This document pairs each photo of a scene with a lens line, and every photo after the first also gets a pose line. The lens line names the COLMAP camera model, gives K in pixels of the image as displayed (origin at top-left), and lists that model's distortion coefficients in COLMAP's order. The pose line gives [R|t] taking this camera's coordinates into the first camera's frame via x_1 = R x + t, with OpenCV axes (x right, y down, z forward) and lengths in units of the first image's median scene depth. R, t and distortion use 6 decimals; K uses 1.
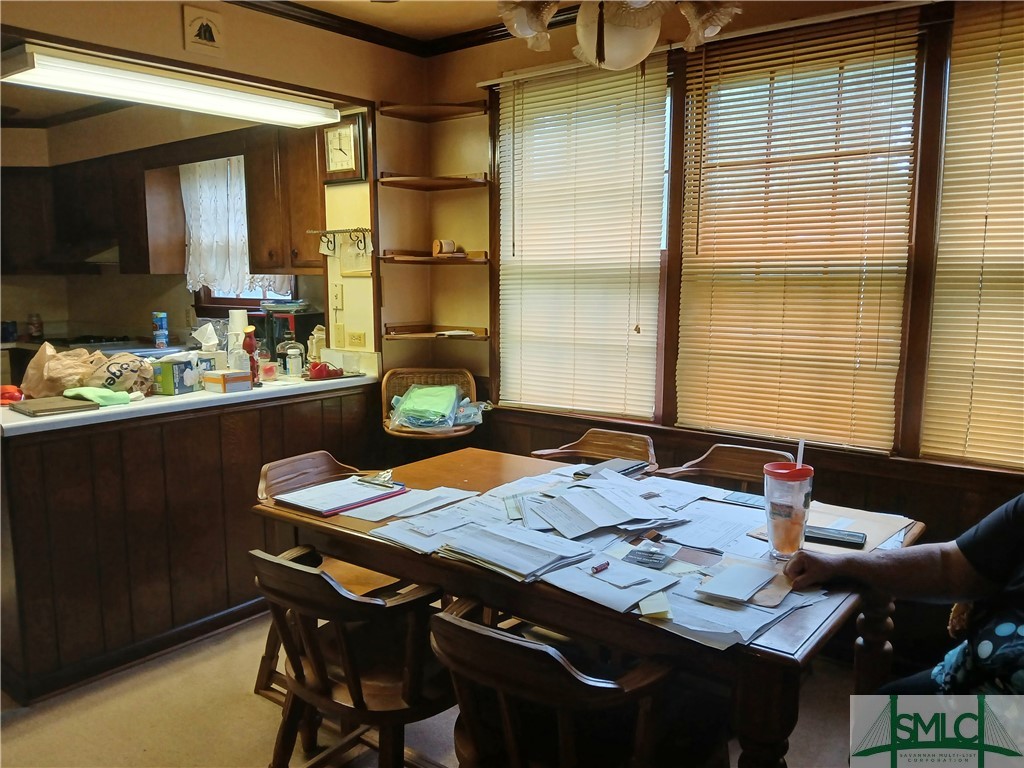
lens RADIAL K [[795.2, 0, 491.8], [0, 795.2, 391.3], [0, 0, 1]] dist [0.026133, -0.052402]
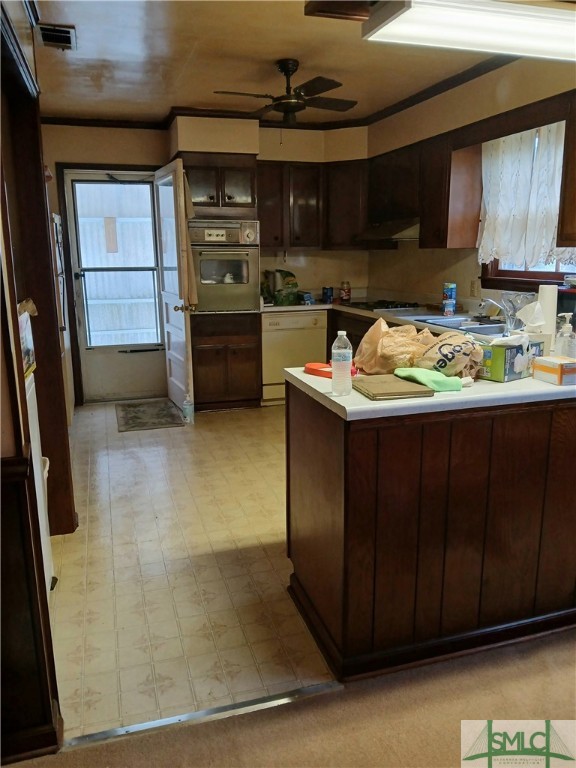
lens RADIAL K [[596.4, 0, 287.1], [0, 596.4, 388.1], [0, 0, 1]] dist [0.026133, -0.052402]
pose [[0.833624, 0.115770, -0.540062, -0.214966], [-0.069866, 0.992035, 0.104814, -0.039552], [0.547895, -0.049644, 0.835073, 0.269914]]
